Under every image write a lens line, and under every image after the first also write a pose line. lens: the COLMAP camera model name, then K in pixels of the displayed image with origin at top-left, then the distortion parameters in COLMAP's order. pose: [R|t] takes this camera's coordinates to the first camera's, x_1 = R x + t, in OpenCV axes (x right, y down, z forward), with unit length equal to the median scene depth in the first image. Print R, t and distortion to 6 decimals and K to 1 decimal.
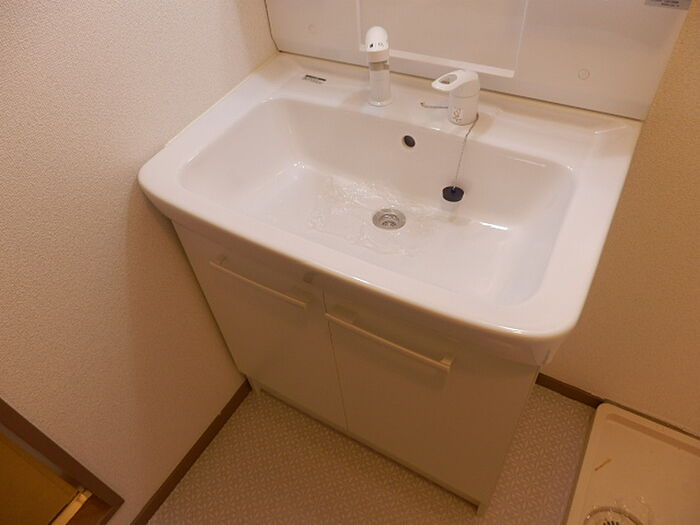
lens RADIAL K [[488.9, 0, 350.7], [0, 488.9, 258.1], [0, 0, 1]] dist [-0.000902, 0.007722]
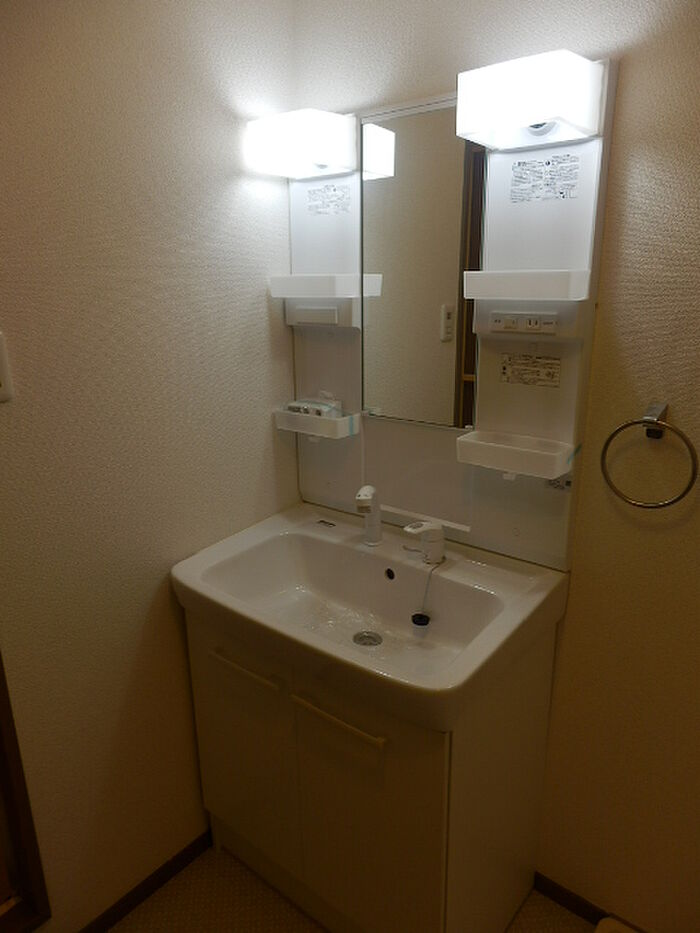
lens RADIAL K [[651.6, 0, 354.0], [0, 651.6, 474.5], [0, 0, 1]] dist [-0.000902, 0.007722]
pose [[0.988634, 0.102989, -0.109523, 0.188966], [-0.142794, 0.871157, -0.469782, 0.331571], [0.047030, 0.480082, 0.875962, -0.565050]]
